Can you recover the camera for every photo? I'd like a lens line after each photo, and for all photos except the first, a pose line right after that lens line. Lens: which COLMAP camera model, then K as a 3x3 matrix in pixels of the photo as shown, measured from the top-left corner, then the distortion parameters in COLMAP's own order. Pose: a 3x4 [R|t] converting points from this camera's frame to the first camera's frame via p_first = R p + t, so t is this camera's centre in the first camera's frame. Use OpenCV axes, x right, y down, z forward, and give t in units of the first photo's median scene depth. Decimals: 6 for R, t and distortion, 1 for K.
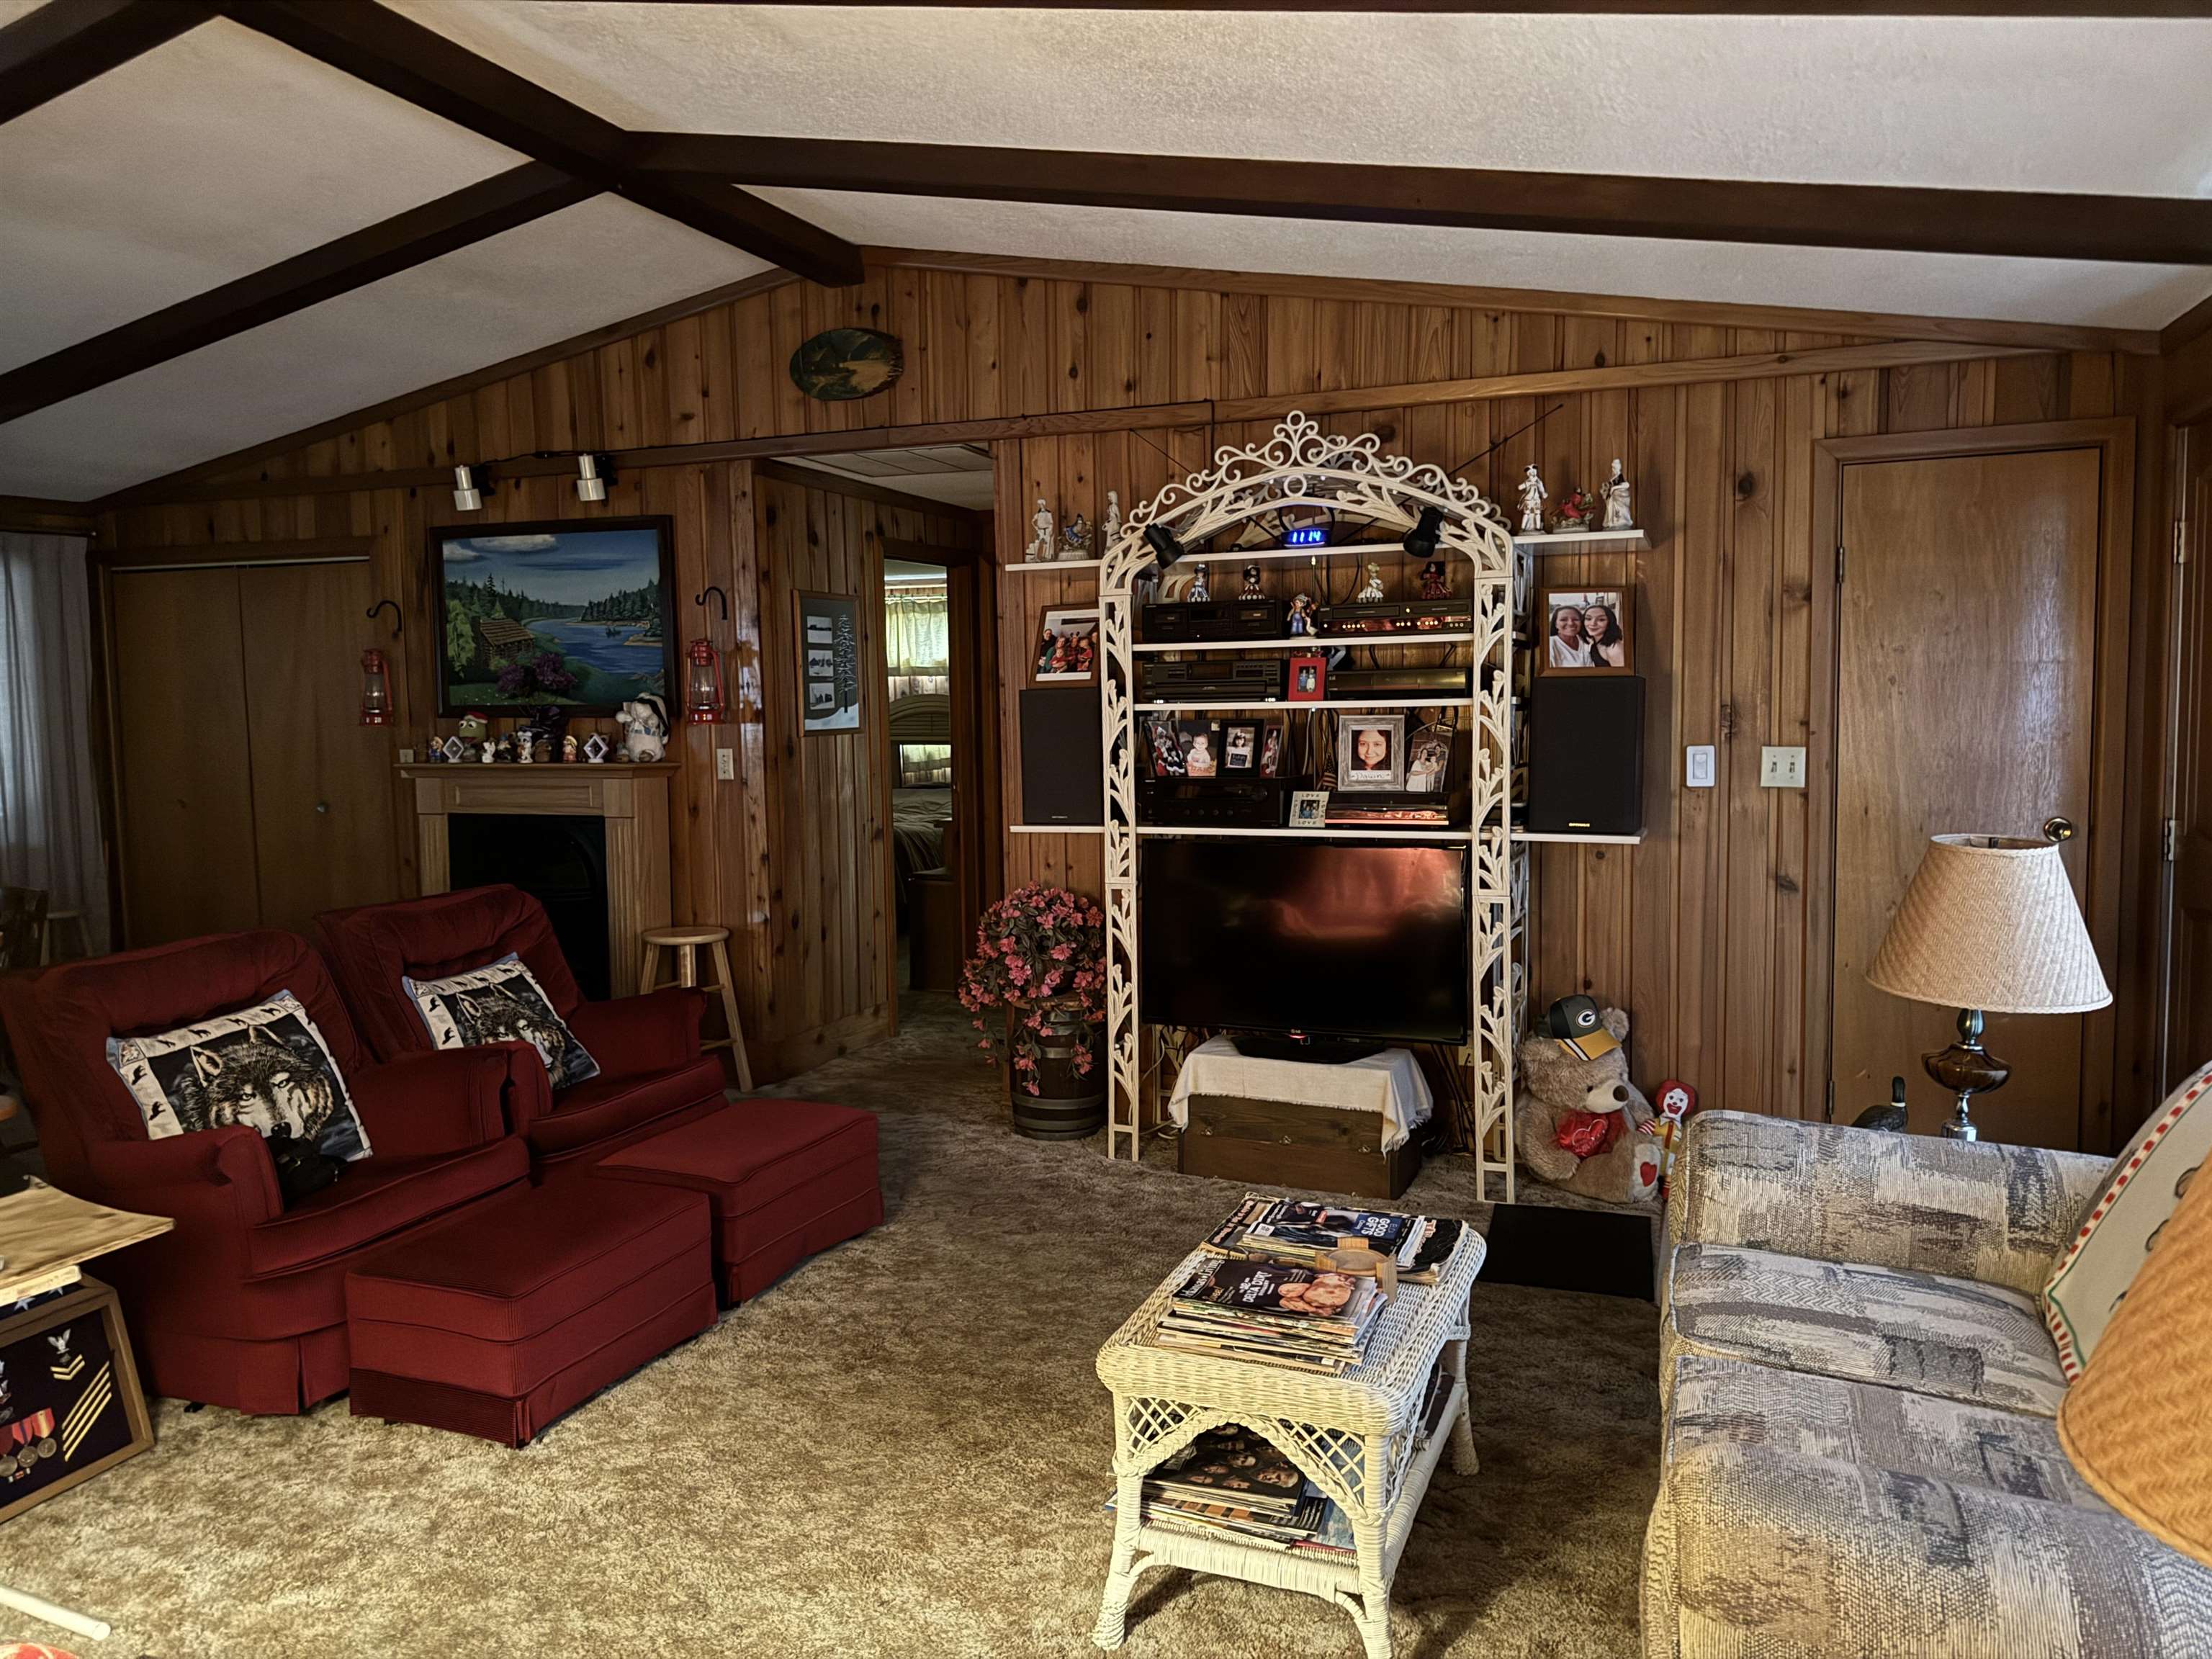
lens RADIAL K [[1554.7, 0, 1102.5], [0, 1554.7, 835.1], [0, 0, 1]] dist [0.032509, -0.020622]
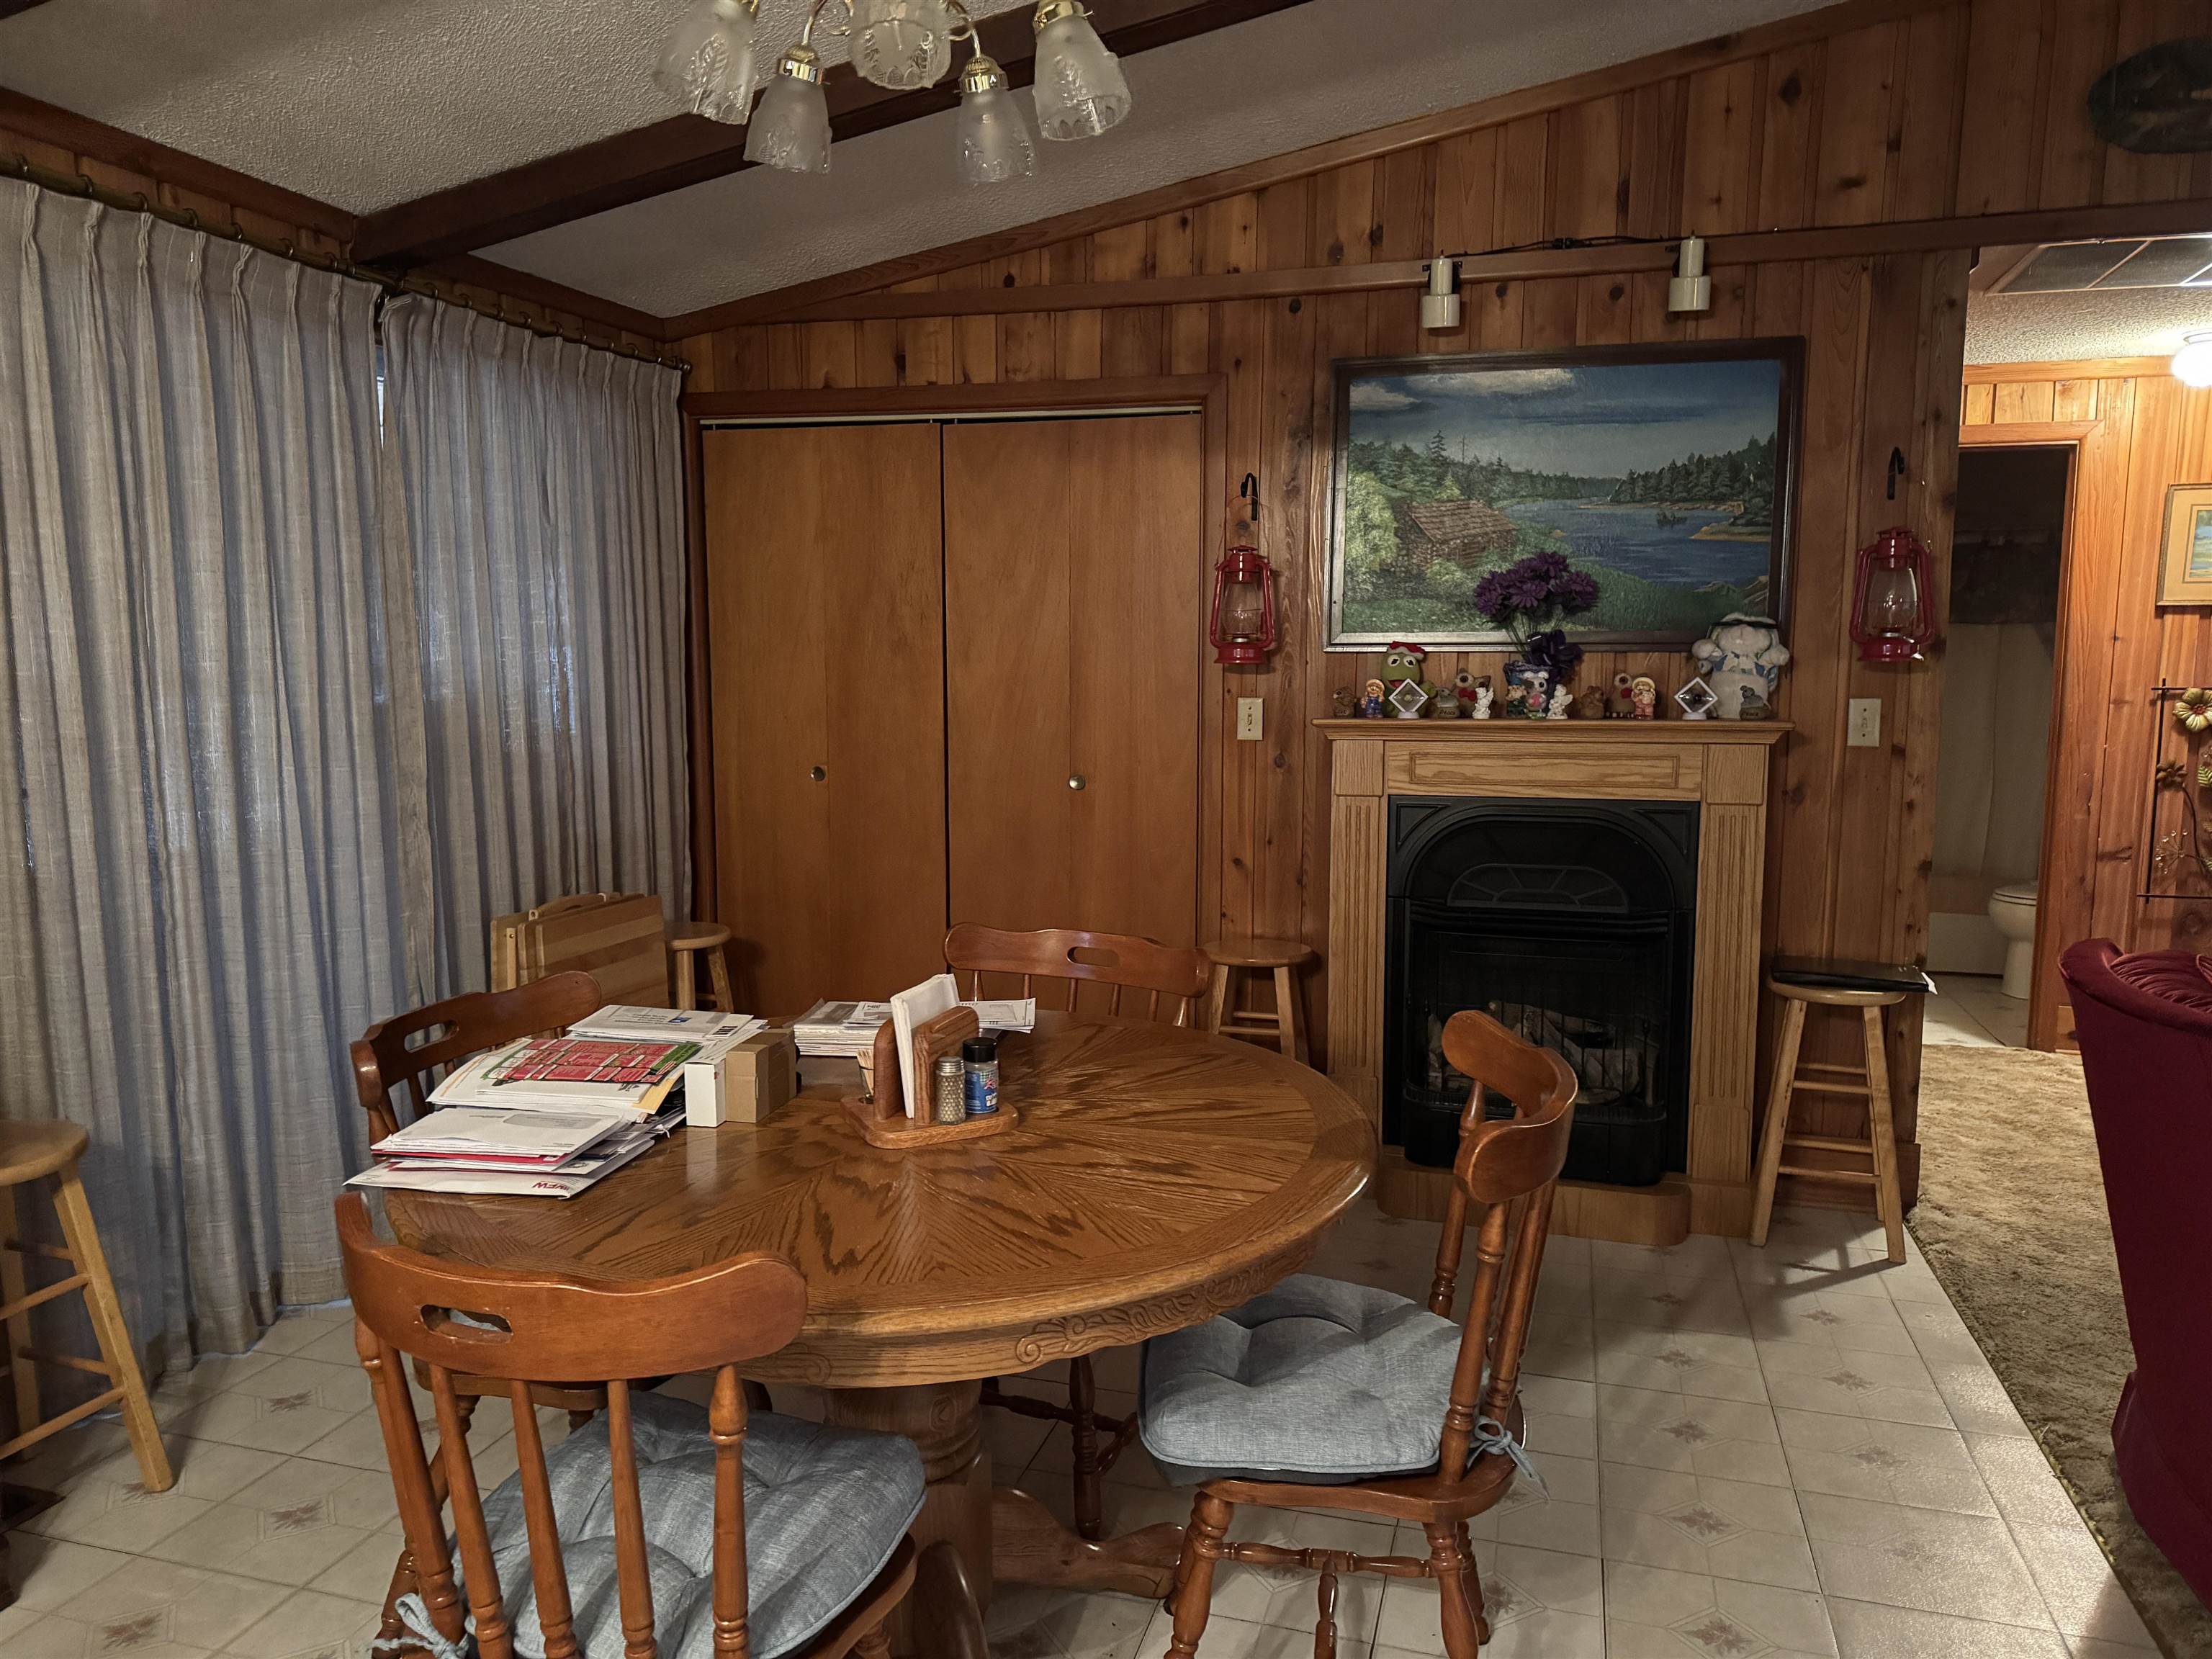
lens RADIAL K [[1554.7, 0, 1107.4], [0, 1554.7, 826.6], [0, 0, 1]] dist [0.032509, -0.020622]
pose [[0.992814, -0.005359, 0.119544, -0.621632], [0.002684, 0.999743, 0.022526, -0.016559], [-0.119634, -0.022044, 0.992573, 0.370897]]
